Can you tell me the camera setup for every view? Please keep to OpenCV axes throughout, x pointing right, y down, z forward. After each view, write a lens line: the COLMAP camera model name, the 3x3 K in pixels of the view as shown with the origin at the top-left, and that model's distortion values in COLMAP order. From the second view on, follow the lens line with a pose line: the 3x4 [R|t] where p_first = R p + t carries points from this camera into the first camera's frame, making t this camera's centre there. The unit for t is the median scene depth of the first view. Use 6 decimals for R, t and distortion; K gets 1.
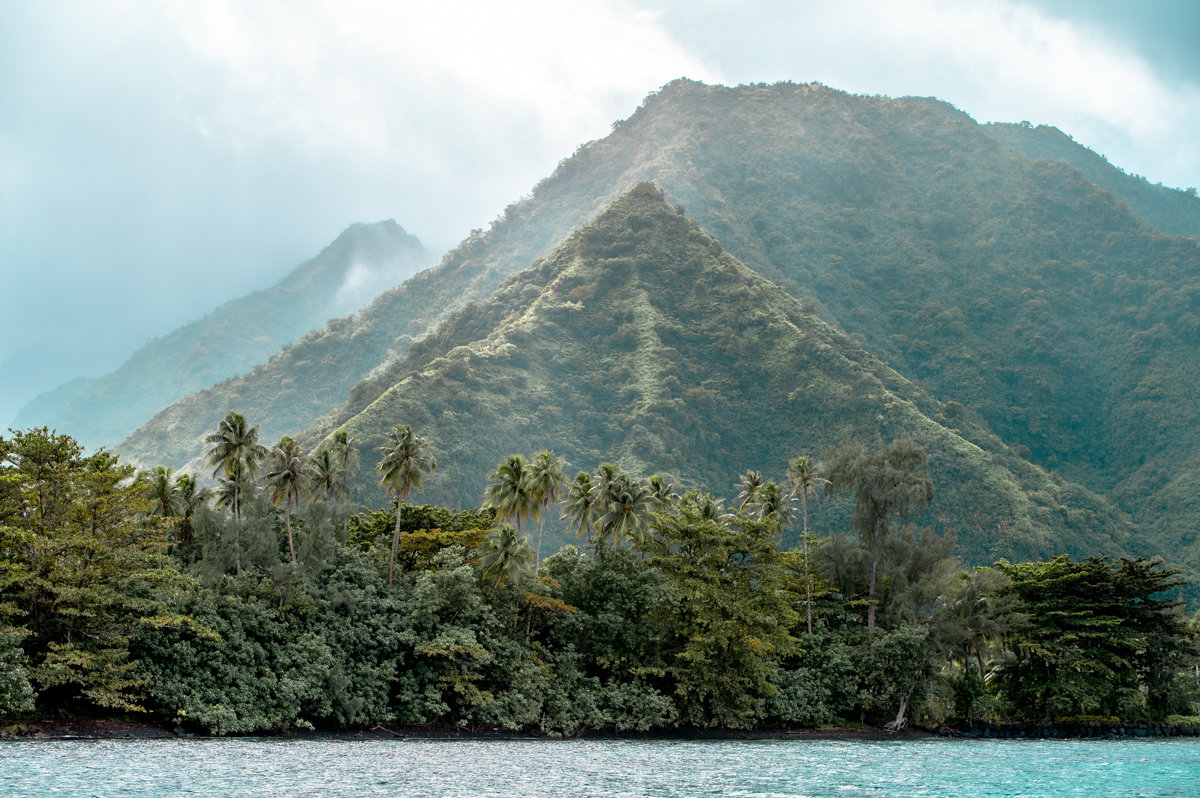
lens RADIAL K [[2496.9, 0, 604.9], [0, 2496.9, 401.1], [0, 0, 1]] dist [-0.124516, 0.000000]
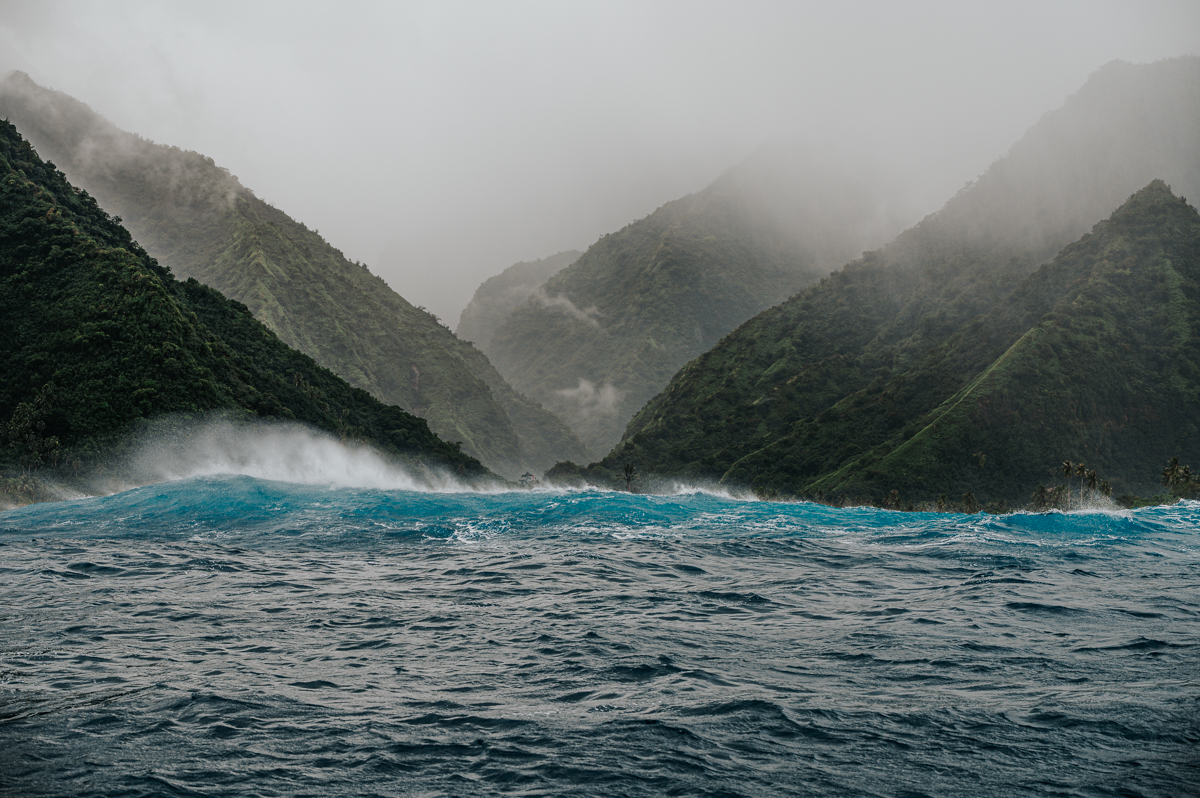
lens RADIAL K [[2496.9, 0, 607.1], [0, 2496.9, 400.7], [0, 0, 1]] dist [-0.124516, 0.000000]
pose [[0.996182, -0.010020, -0.086727, -0.197180], [0.015879, 0.997618, 0.067132, -0.067167], [0.085848, -0.068253, 0.993968, -0.523715]]
